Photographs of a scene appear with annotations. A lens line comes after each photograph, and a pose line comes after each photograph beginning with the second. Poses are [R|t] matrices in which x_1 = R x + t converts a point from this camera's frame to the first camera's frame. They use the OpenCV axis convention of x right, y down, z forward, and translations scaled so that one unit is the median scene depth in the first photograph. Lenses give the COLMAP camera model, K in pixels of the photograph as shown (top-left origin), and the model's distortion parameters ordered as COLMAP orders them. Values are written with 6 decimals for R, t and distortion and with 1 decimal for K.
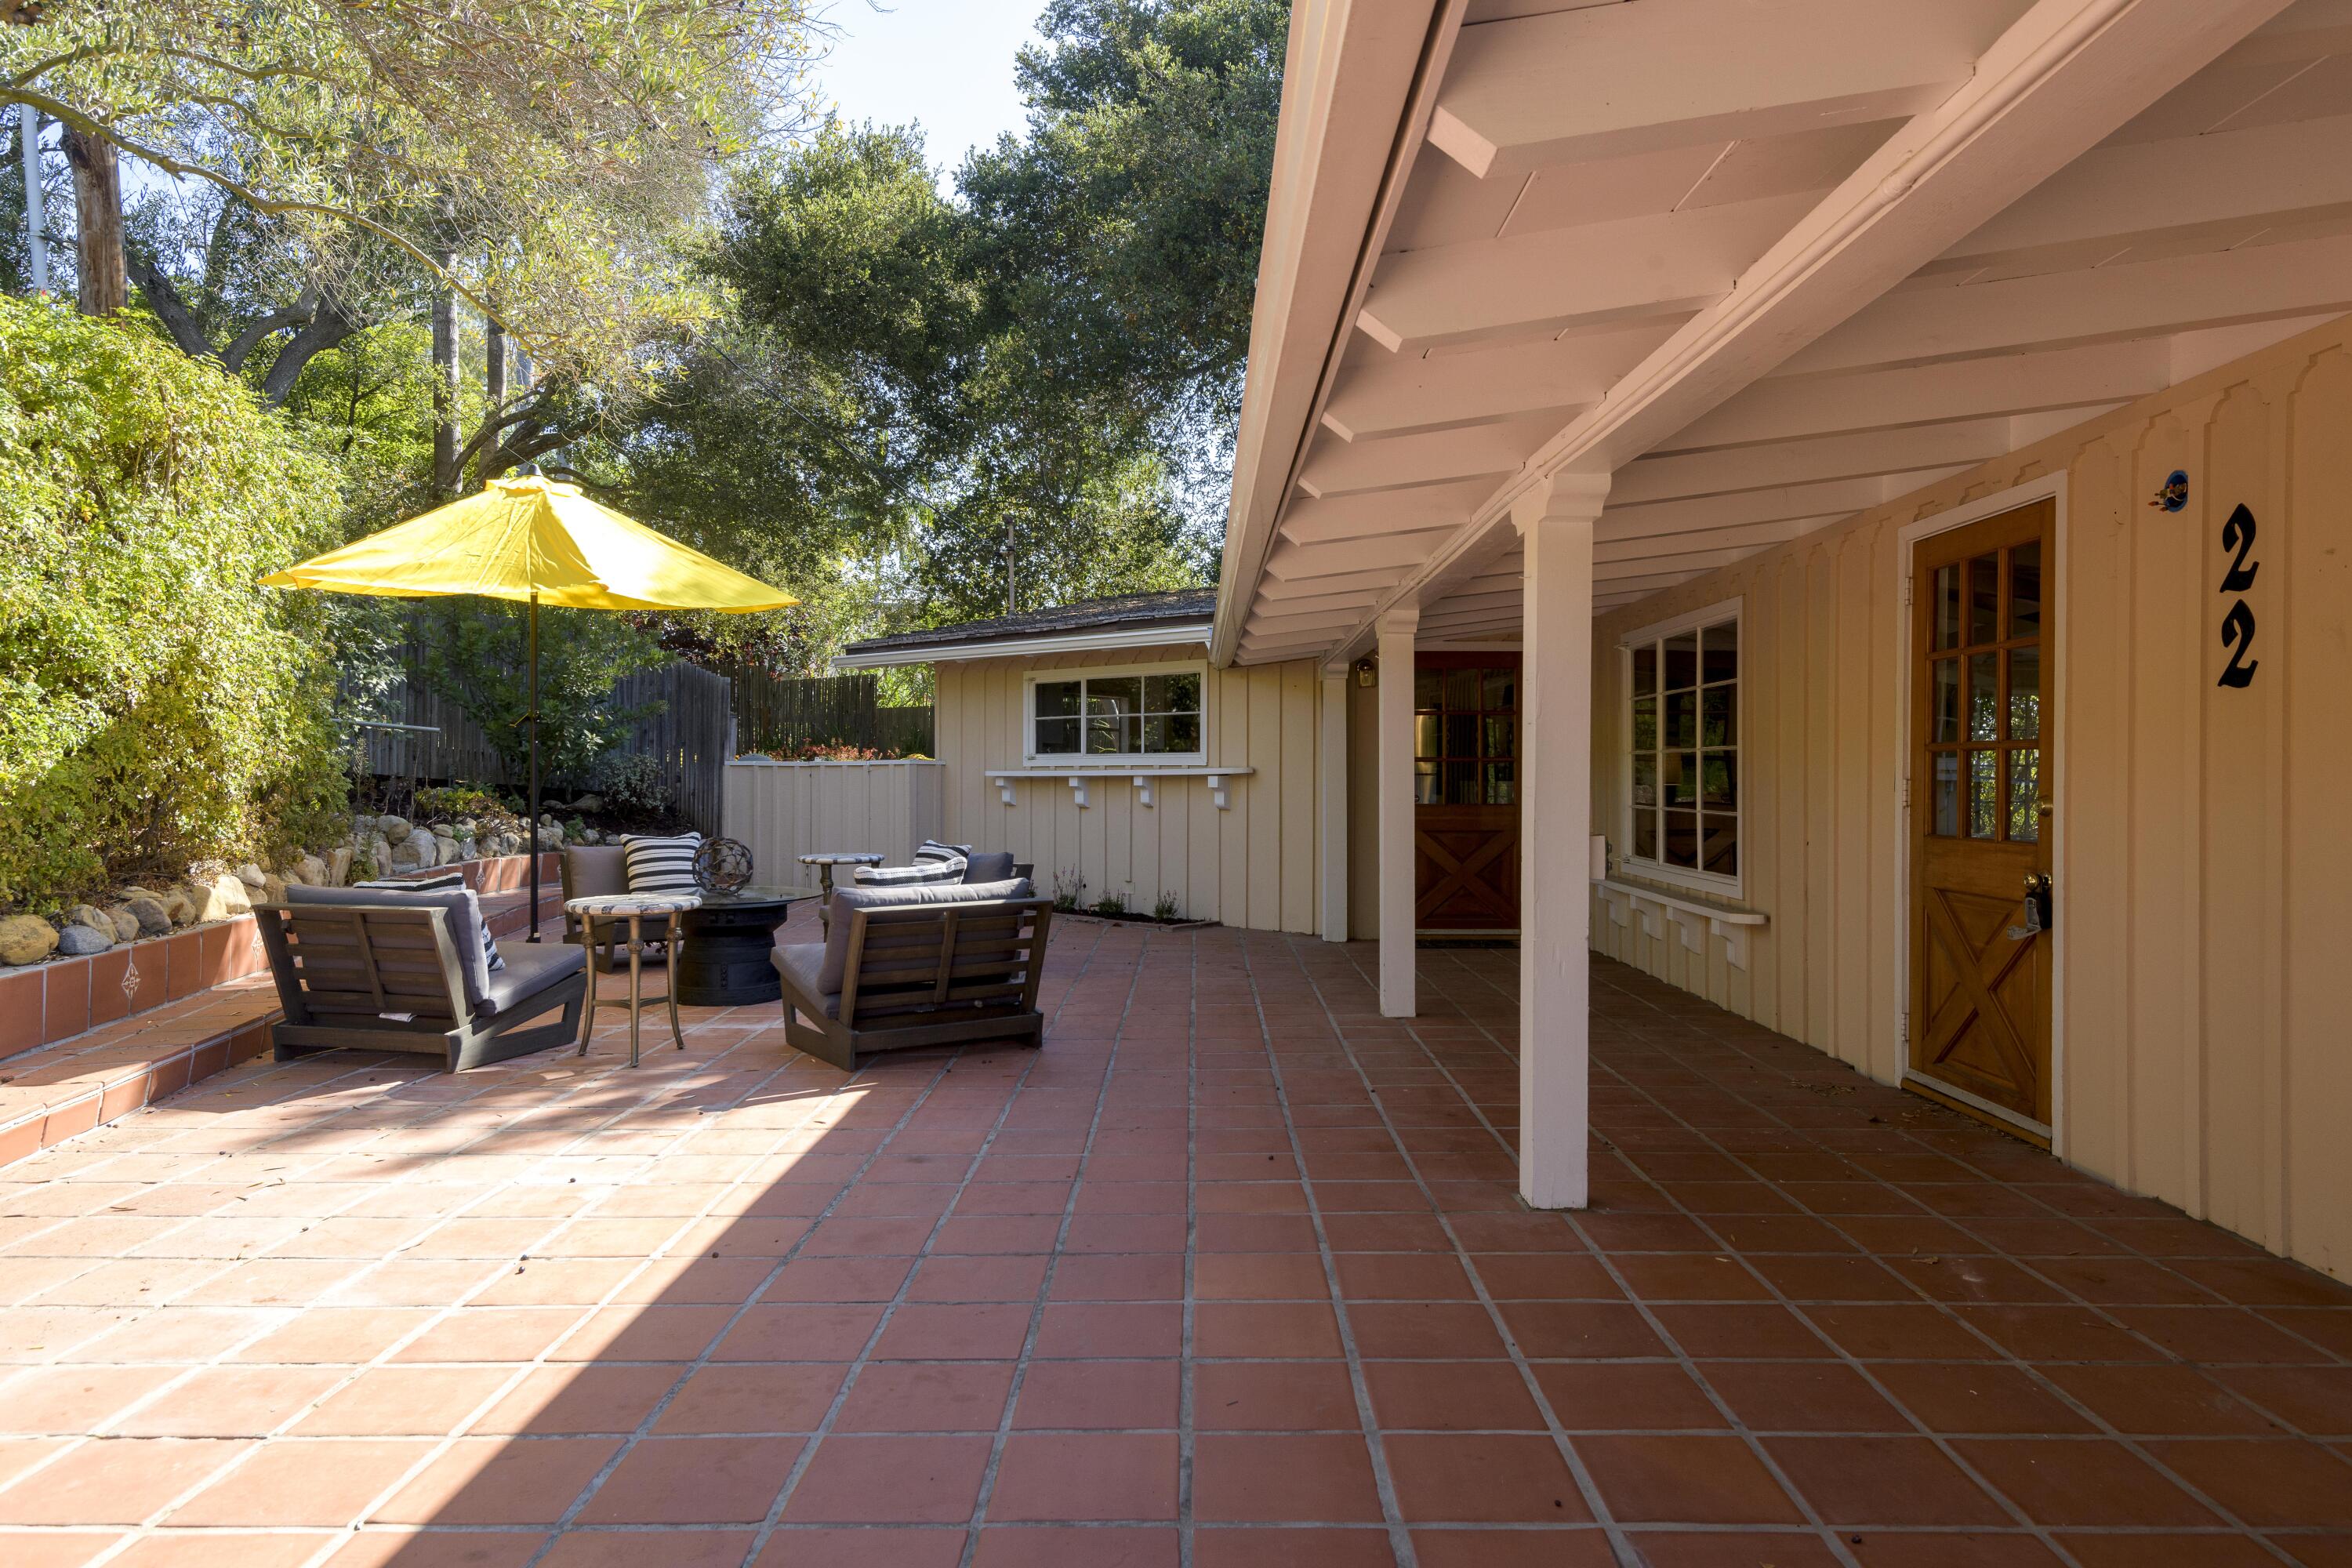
lens RADIAL K [[1538.5, 0, 1176.7], [0, 1538.5, 779.6], [0, 0, 1]] dist [0.001115, 0.000181]
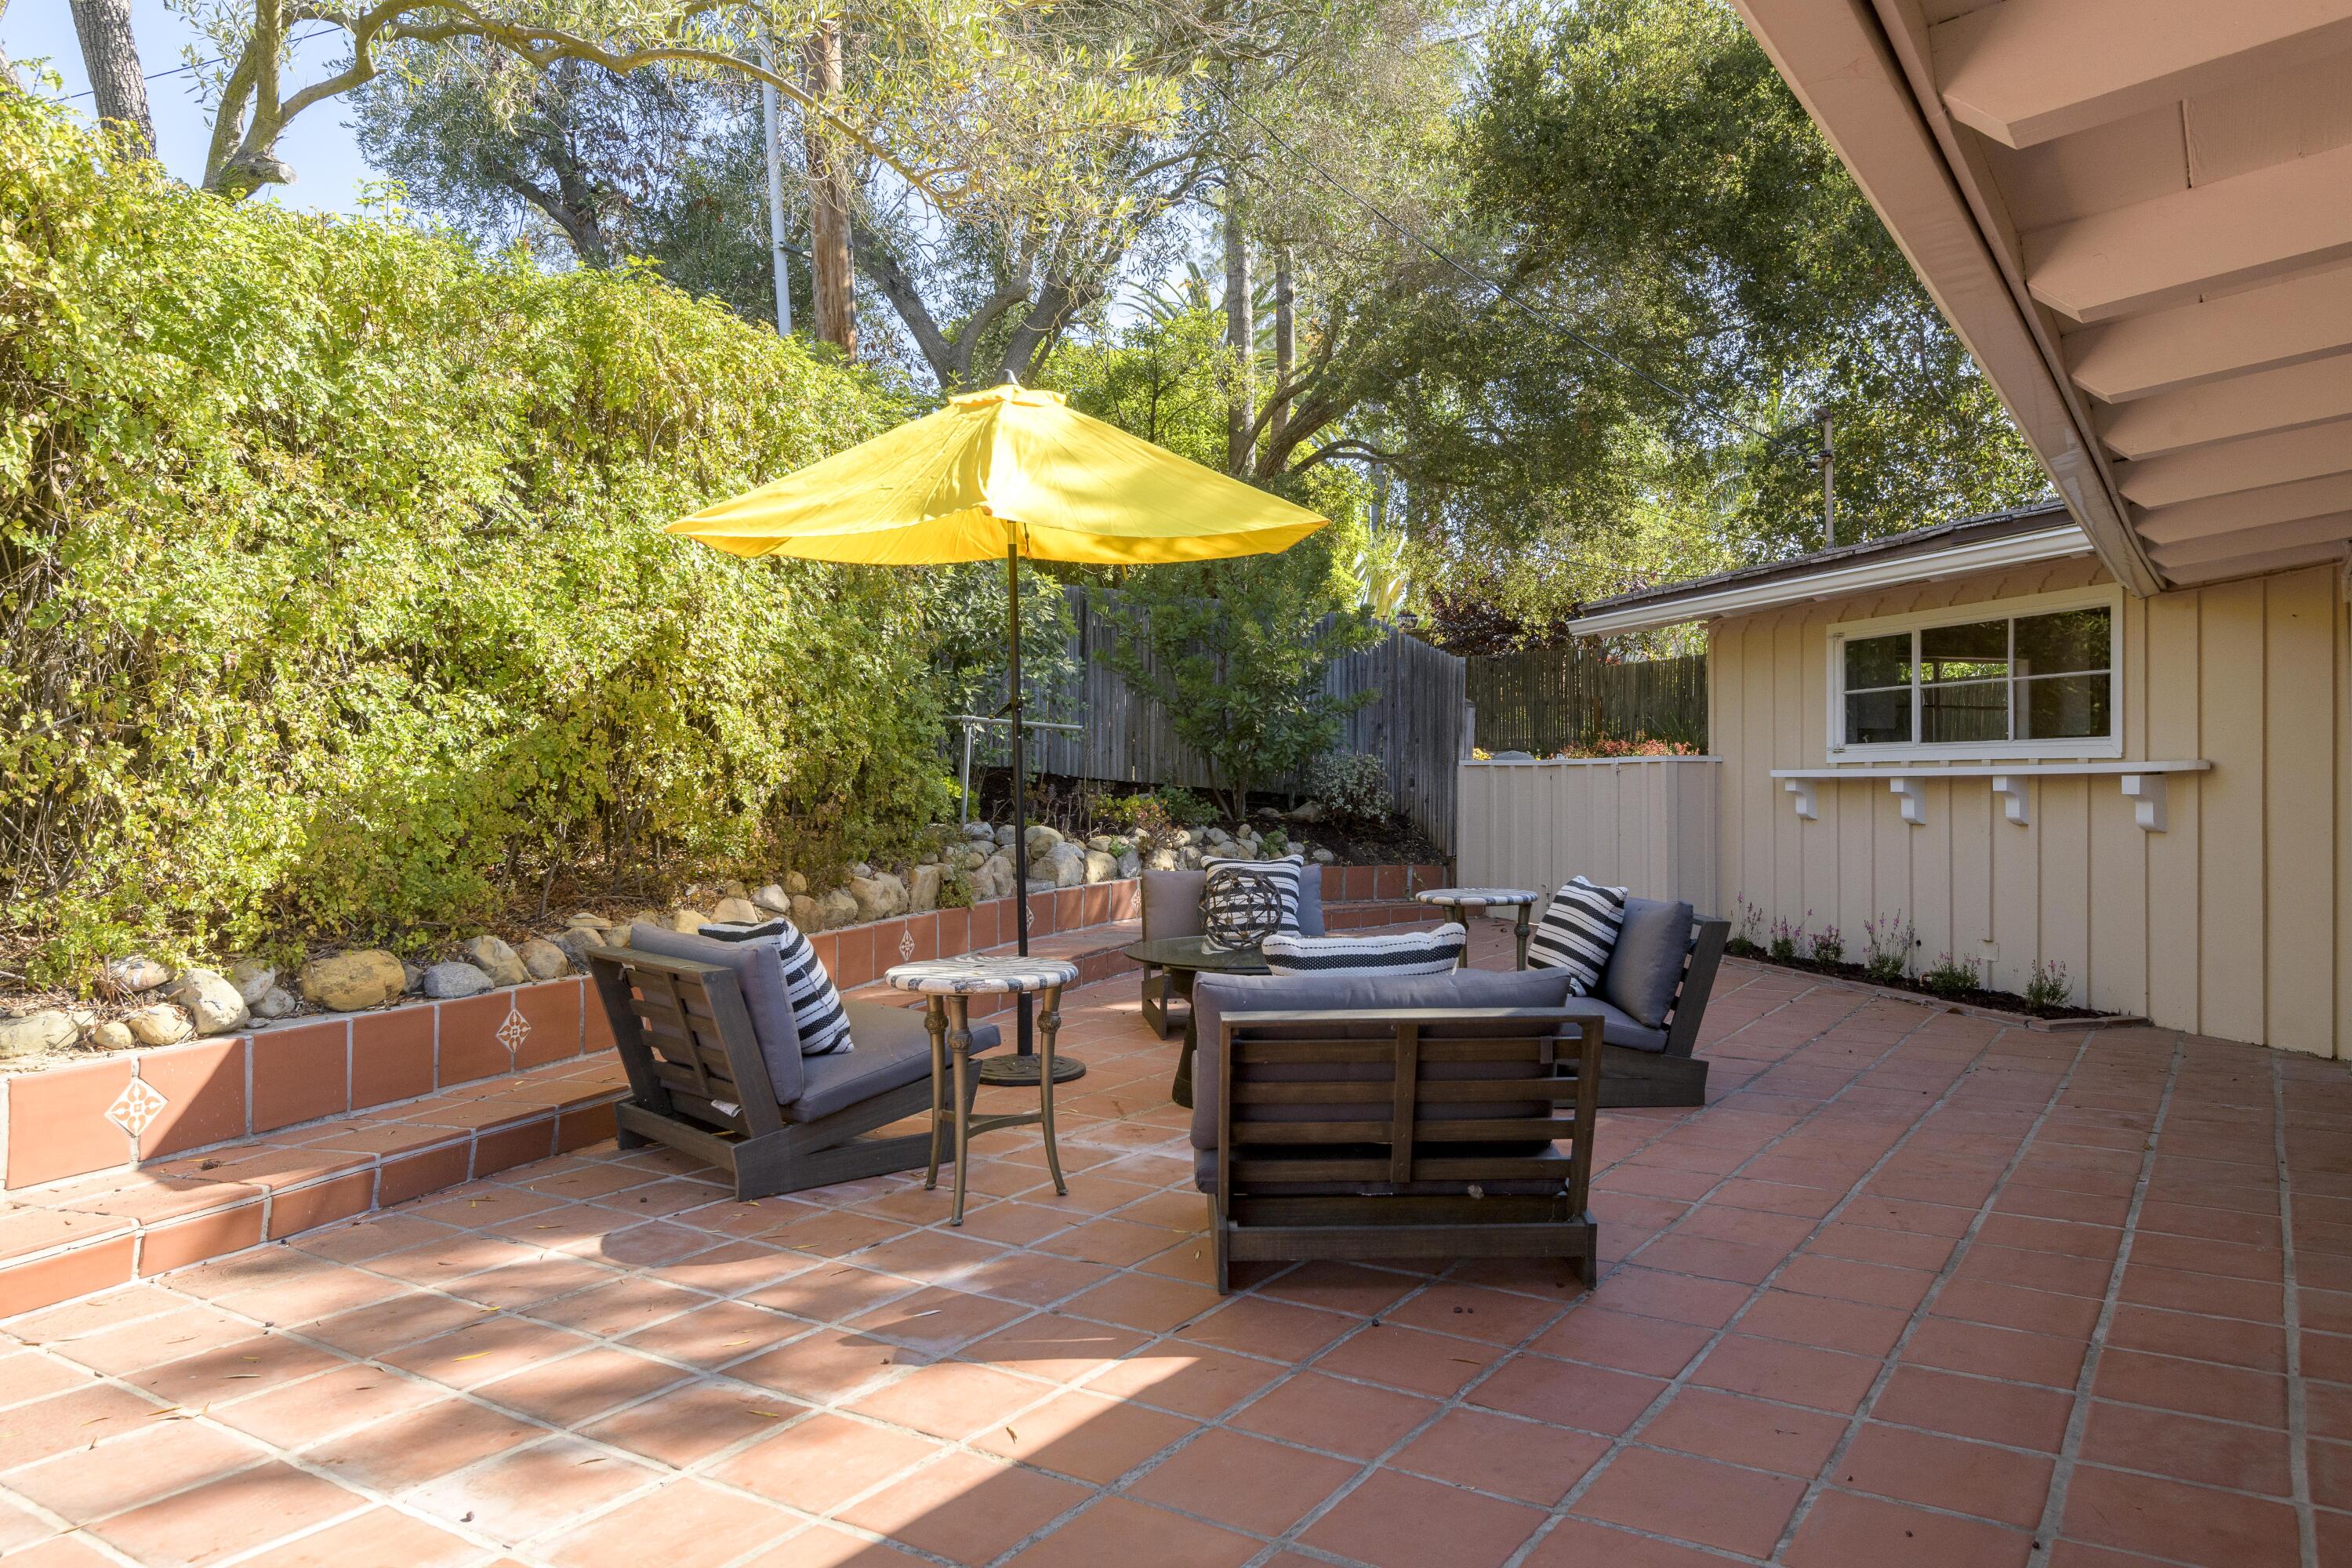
lens RADIAL K [[1607.5, 0, 1172.2], [0, 1607.5, 779.1], [0, 0, 1]] dist [0.029188, -0.007184]
pose [[0.836822, -0.005296, -0.547449, 0.056304], [0.004589, 0.999986, -0.002659, -0.000799], [0.547456, -0.000287, 0.836835, 0.261658]]
